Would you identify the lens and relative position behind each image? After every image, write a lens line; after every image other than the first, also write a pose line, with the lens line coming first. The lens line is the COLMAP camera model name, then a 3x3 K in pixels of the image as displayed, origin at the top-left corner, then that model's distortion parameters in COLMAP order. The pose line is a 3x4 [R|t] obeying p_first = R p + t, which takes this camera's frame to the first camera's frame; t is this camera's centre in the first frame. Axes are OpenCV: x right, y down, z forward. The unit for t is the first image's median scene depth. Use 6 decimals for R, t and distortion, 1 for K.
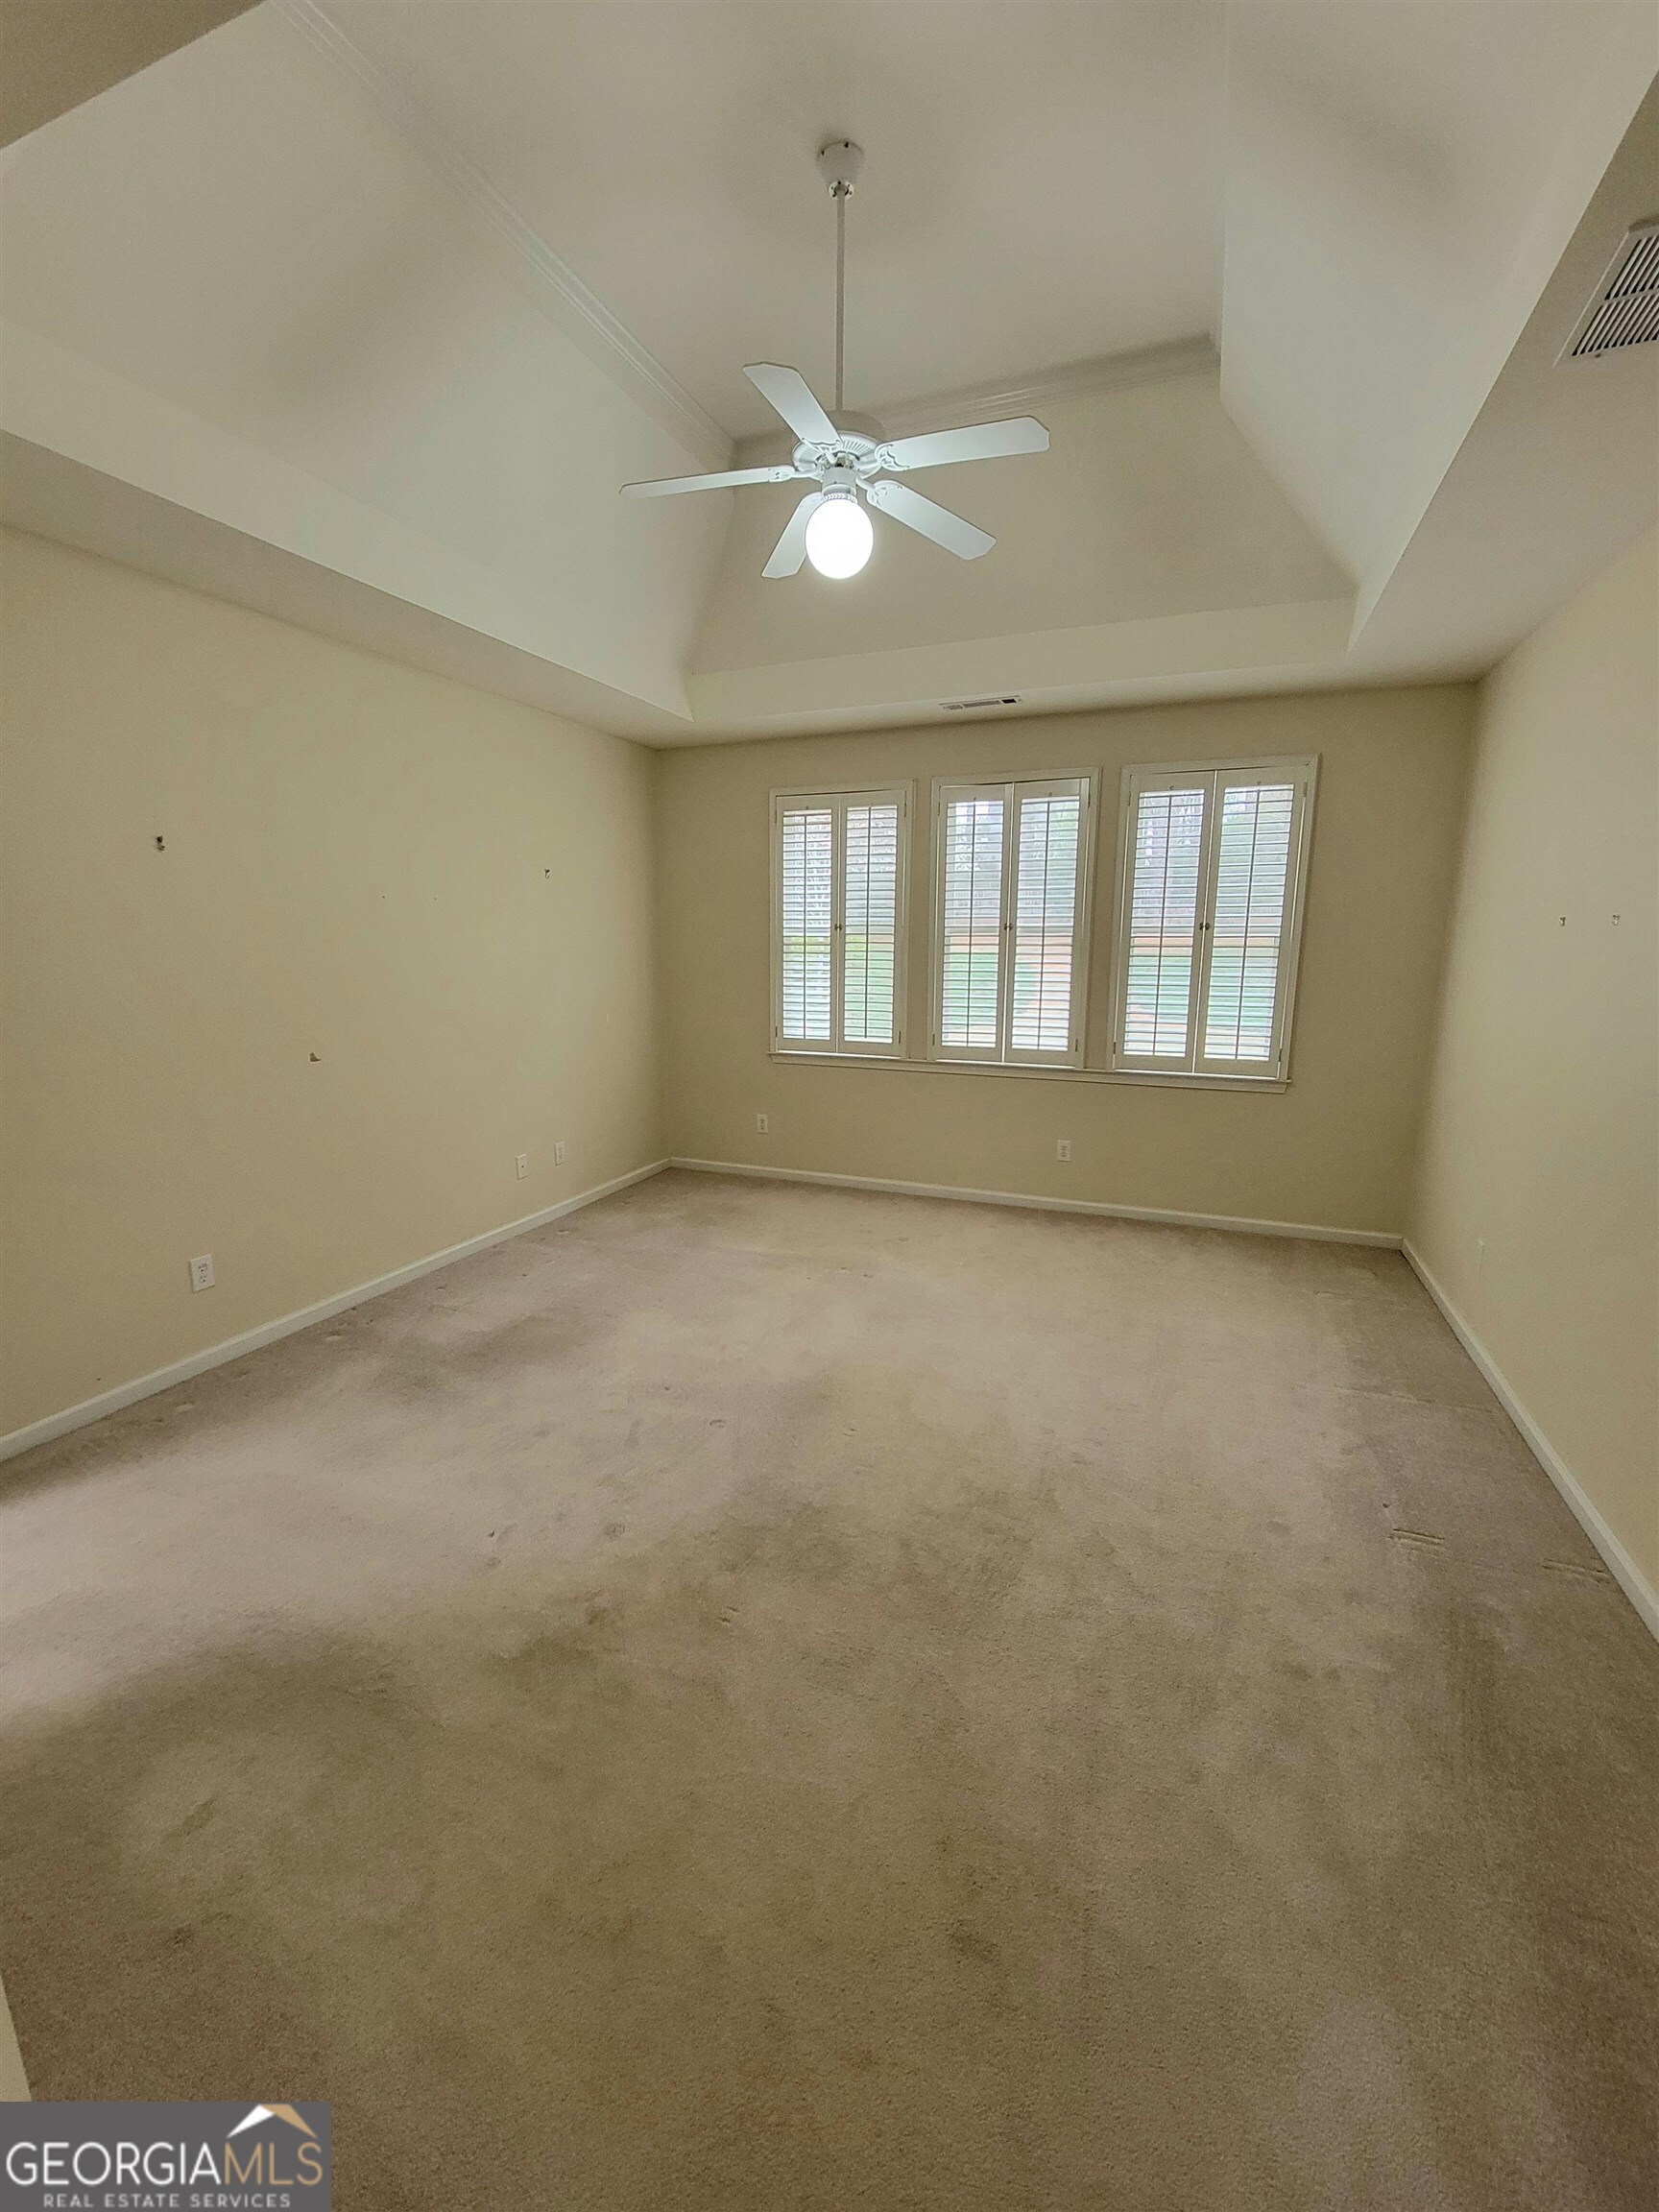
lens RADIAL K [[903.6, 0, 819.2], [0, 903.6, 1116.9], [0, 0, 1]] dist [-0.002376, 0.000165]
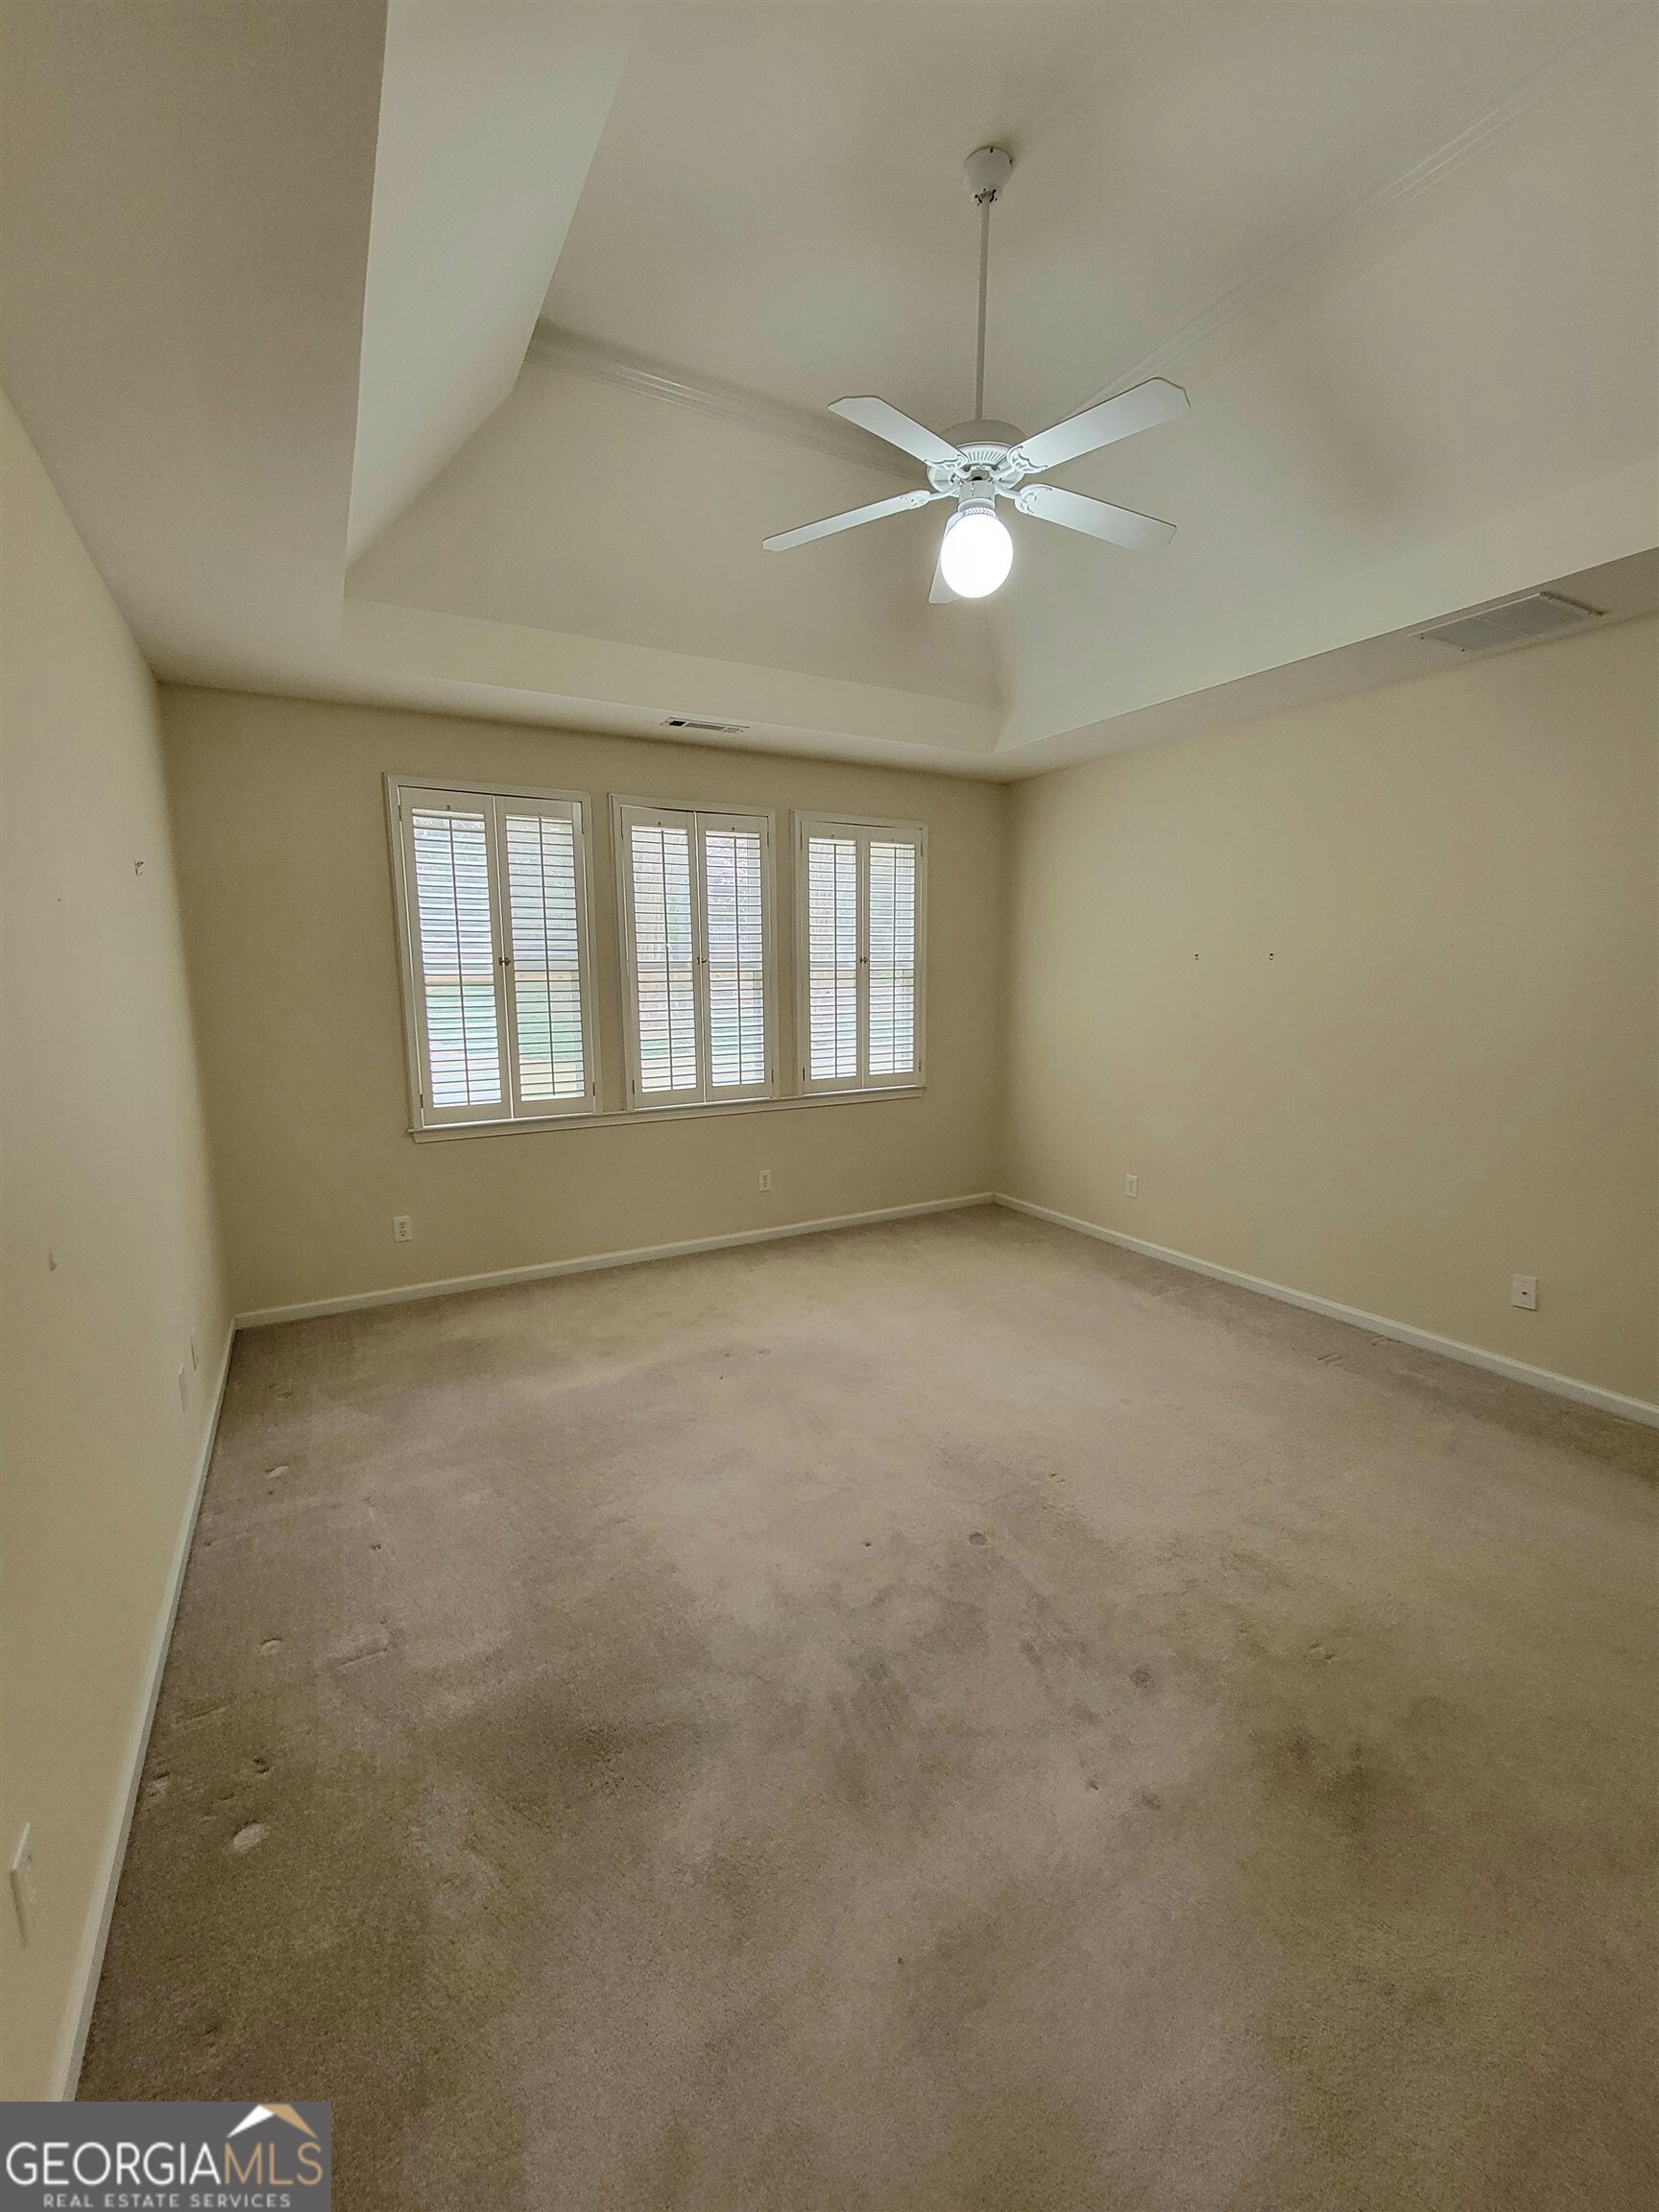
lens RADIAL K [[903.6, 0, 819.2], [0, 903.6, 1116.9], [0, 0, 1]] dist [-0.002376, 0.000165]
pose [[0.617528, -0.134615, 0.774944, -0.490438], [0.161937, 0.985898, 0.042217, -0.069546], [-0.769698, 0.099421, 0.630619, 0.322911]]
